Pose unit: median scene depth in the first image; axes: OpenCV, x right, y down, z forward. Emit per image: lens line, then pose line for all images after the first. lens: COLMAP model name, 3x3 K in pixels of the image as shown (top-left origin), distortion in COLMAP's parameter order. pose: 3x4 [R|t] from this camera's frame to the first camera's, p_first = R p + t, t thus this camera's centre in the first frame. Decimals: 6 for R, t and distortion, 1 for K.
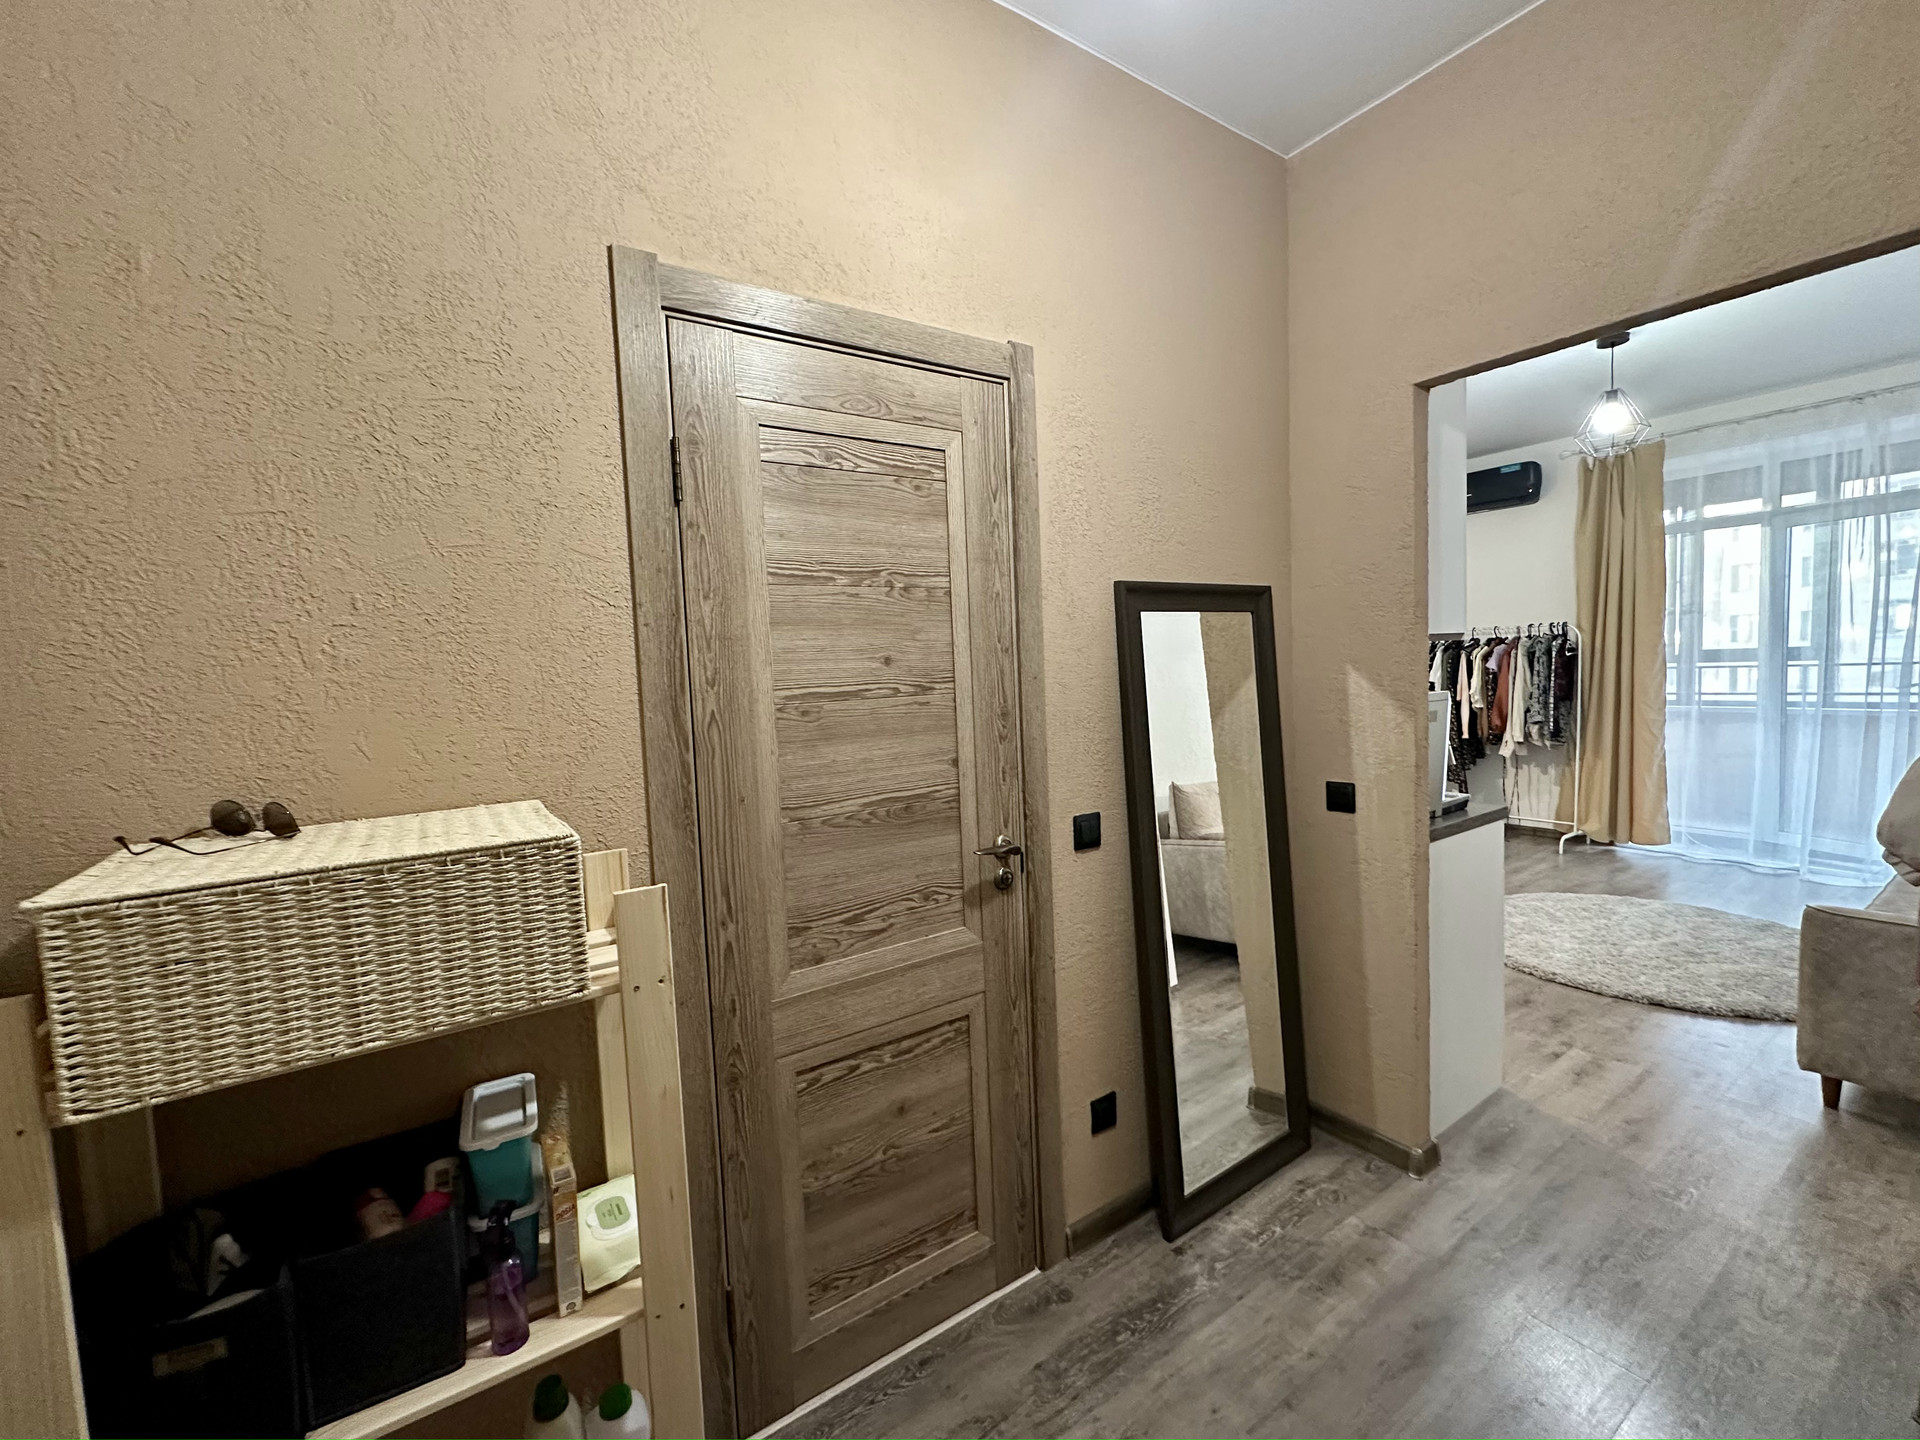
lens RADIAL K [[797.5, 0, 960.0], [0, 797.5, 720.0], [0, 0, 1]] dist [-0.000445, 0.000810]
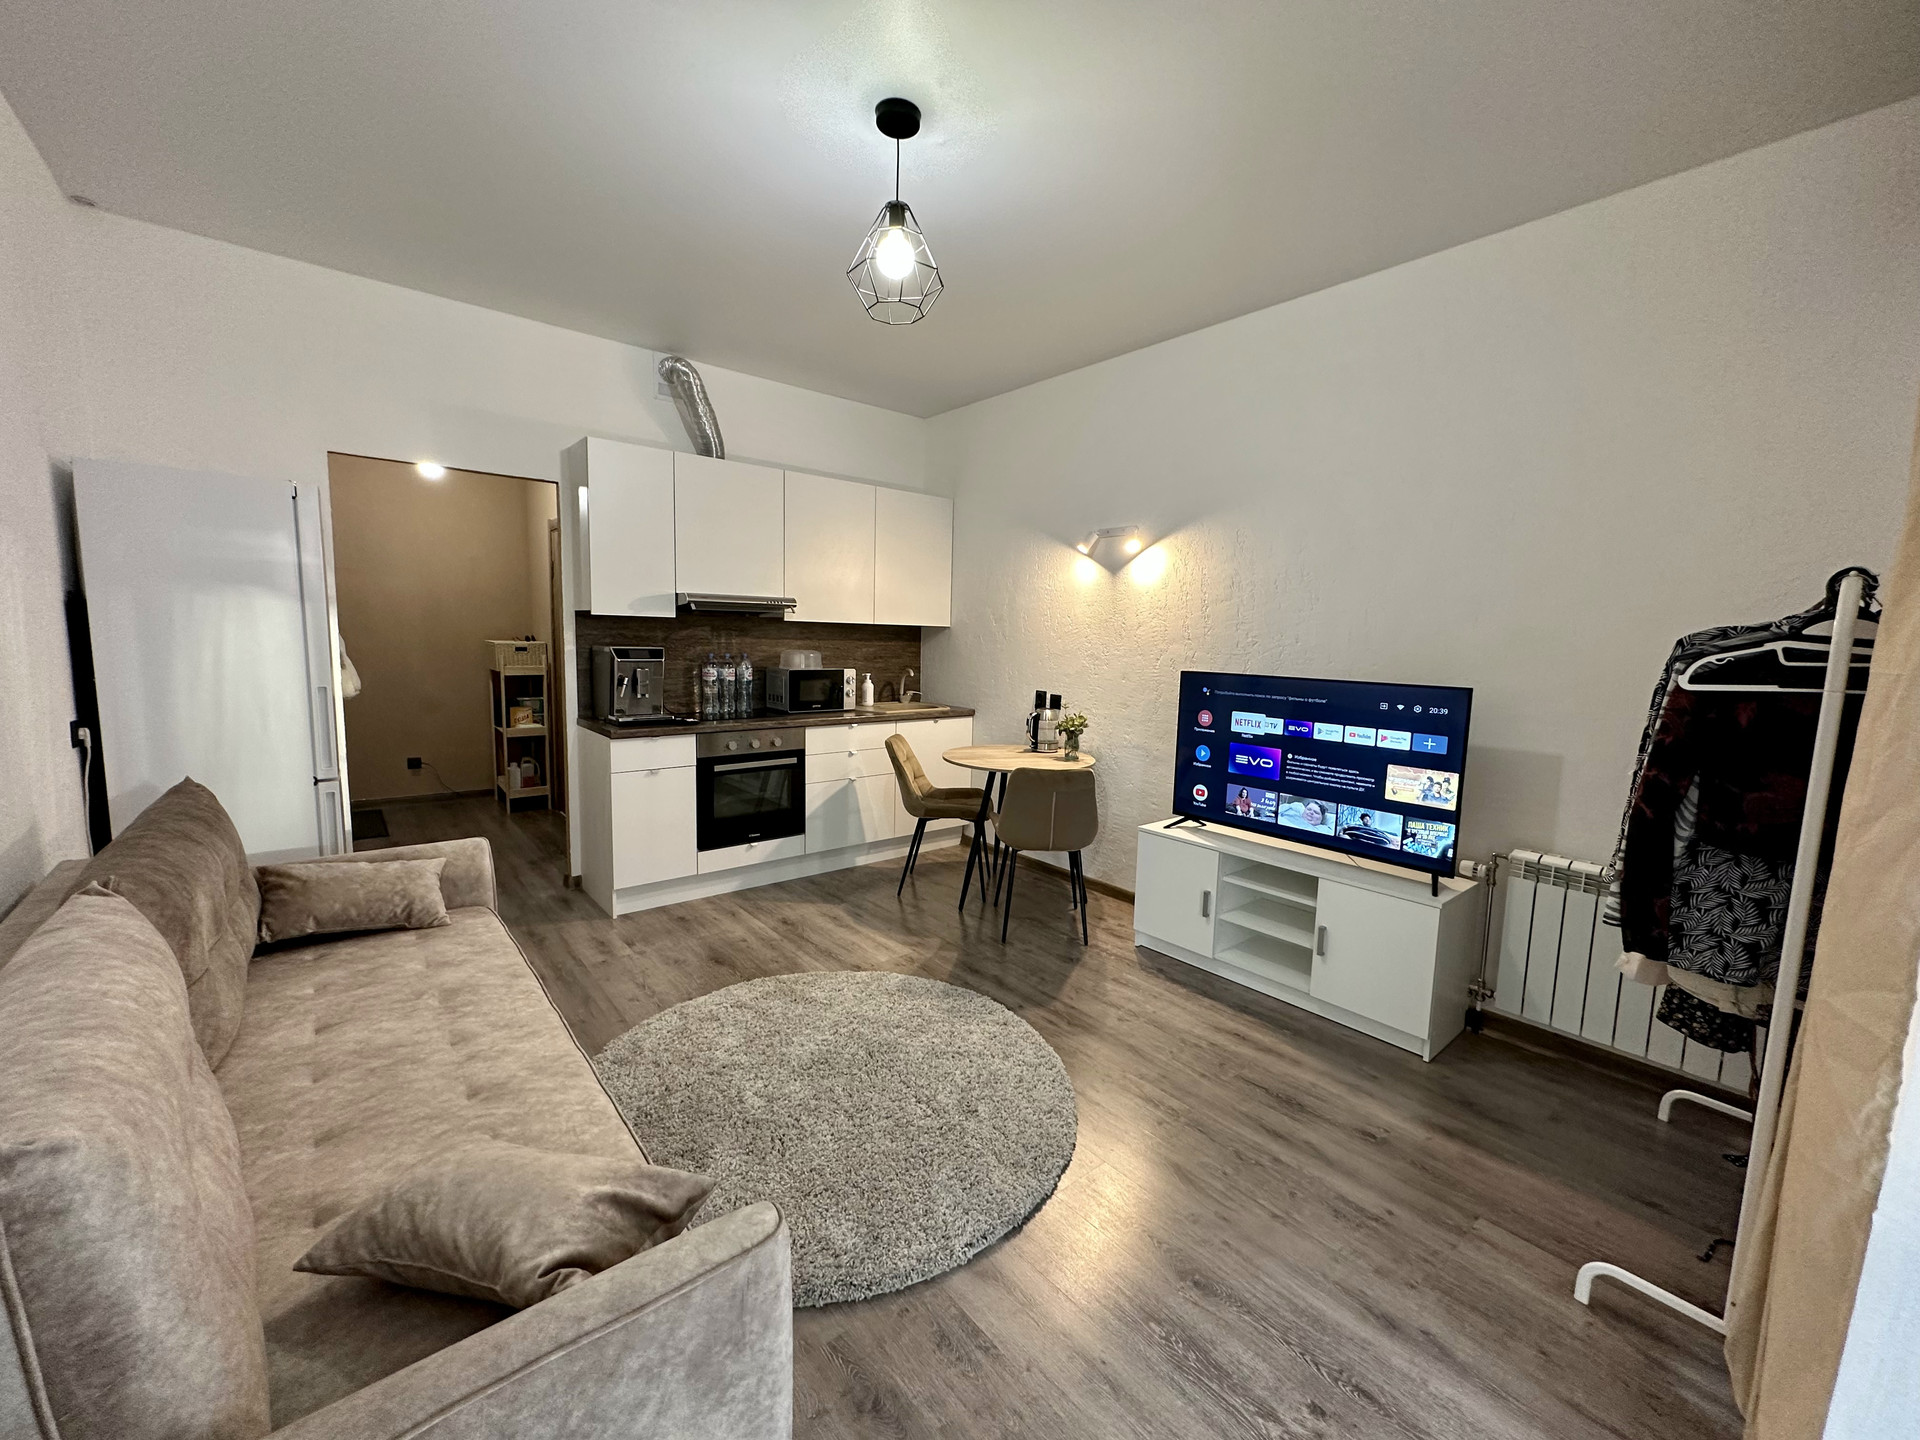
lens RADIAL K [[762.9, 0, 960.0], [0, 762.9, 720.0], [0, 0, 1]] dist [0.000660, 0.000051]
pose [[0.094945, 0.158482, -0.982786, 1.056835], [-0.098269, 0.983916, 0.149171, -0.089592], [0.990620, 0.082415, 0.108992, 0.741789]]
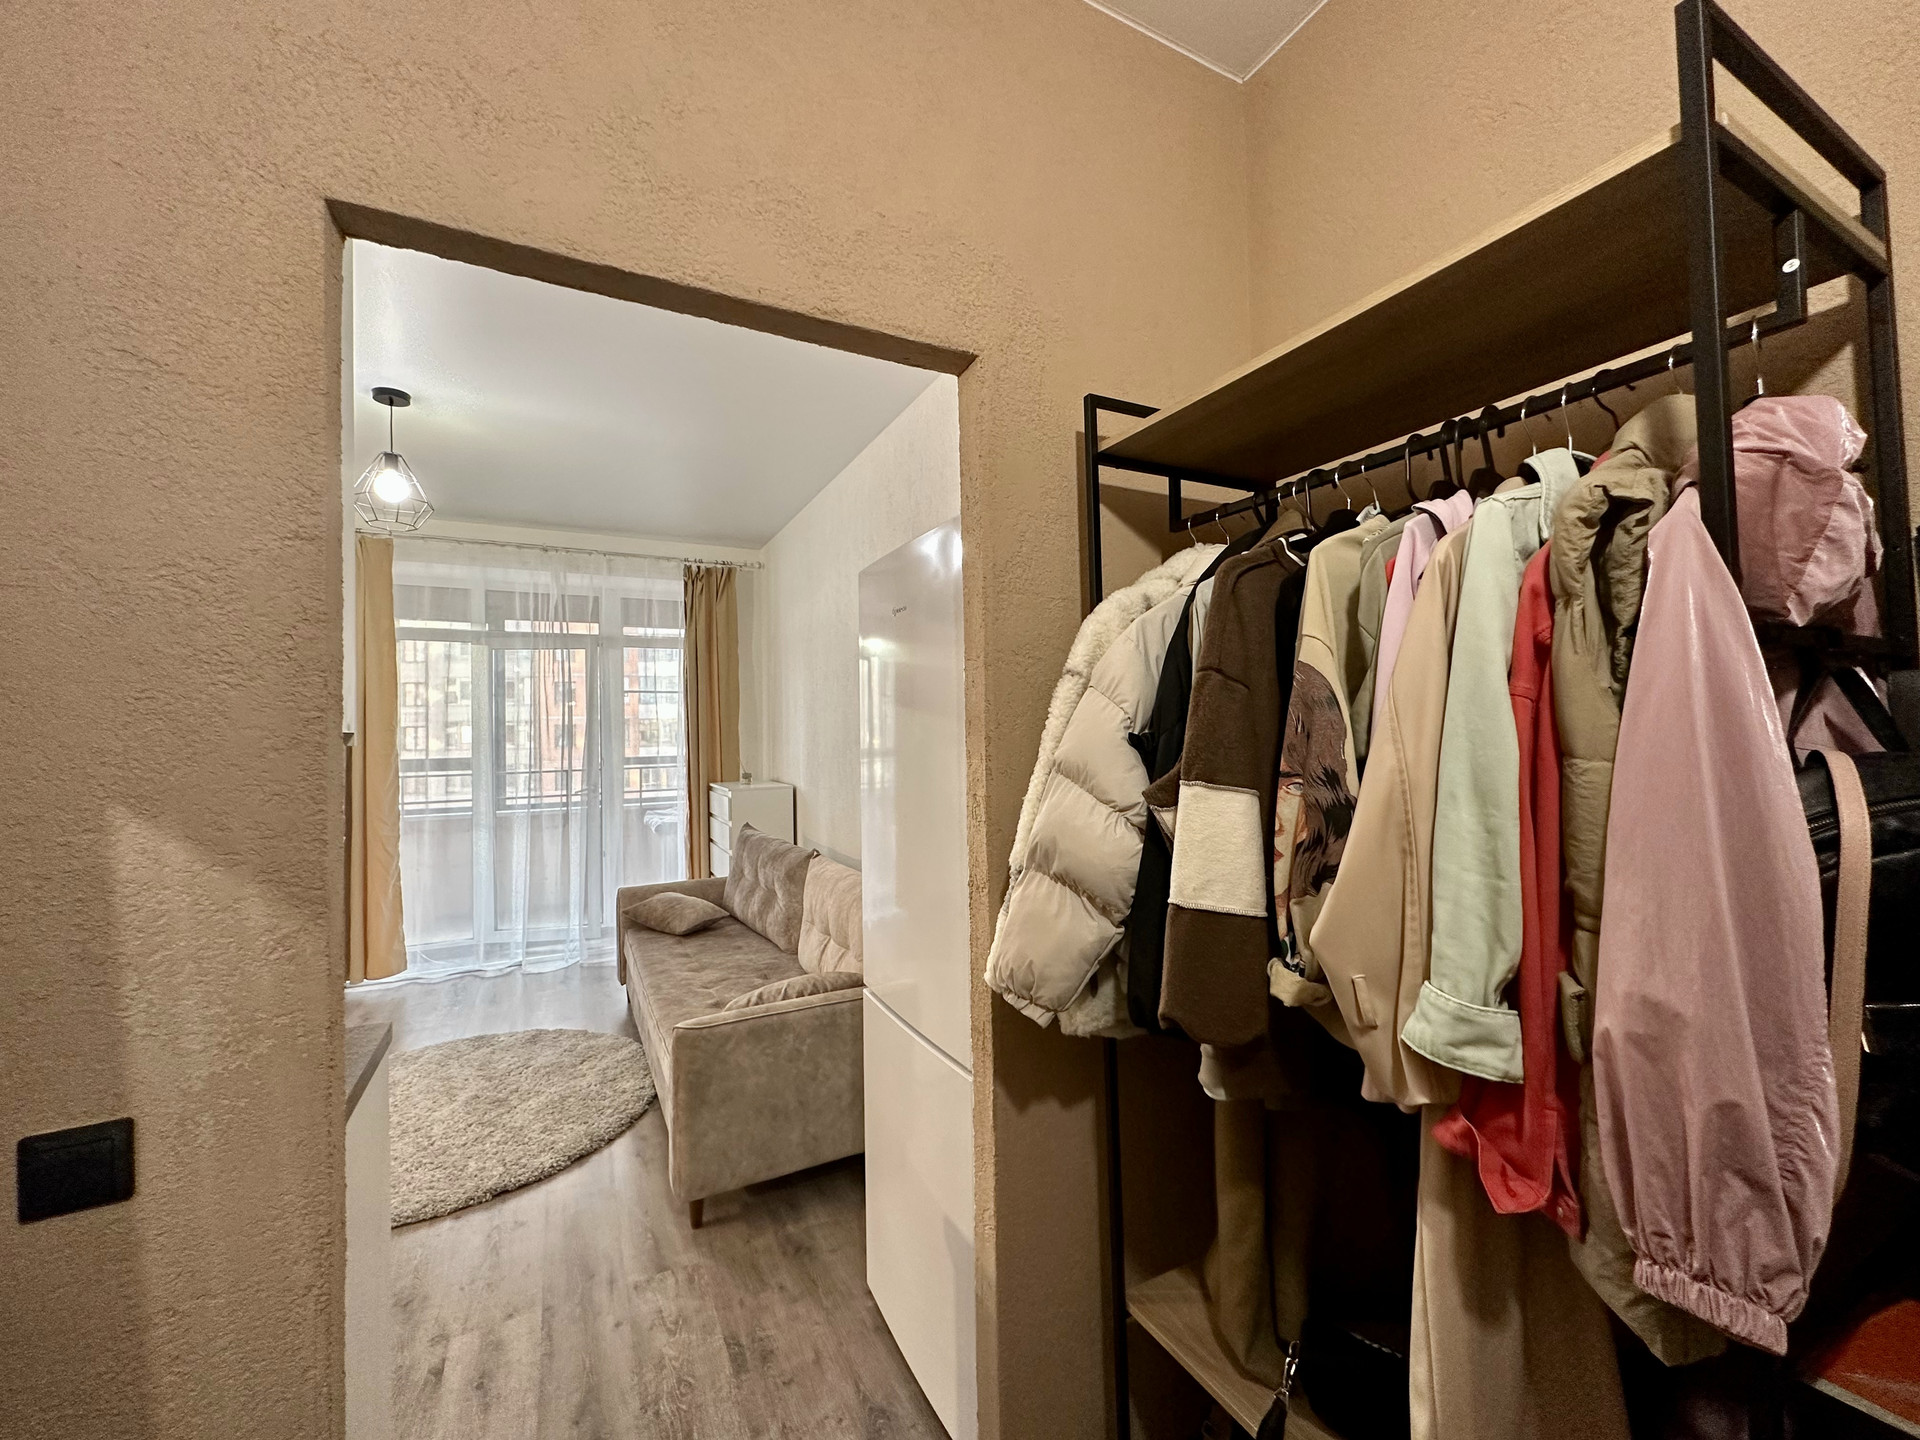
lens RADIAL K [[762.9, 0, 960.0], [0, 762.9, 720.0], [0, 0, 1]] dist [0.000660, 0.000051]
pose [[0.119175, 0.057231, 0.991222, 0.076417], [0.078086, 0.994705, -0.066820, -0.023660], [-0.989798, 0.085364, 0.114075, 0.246309]]
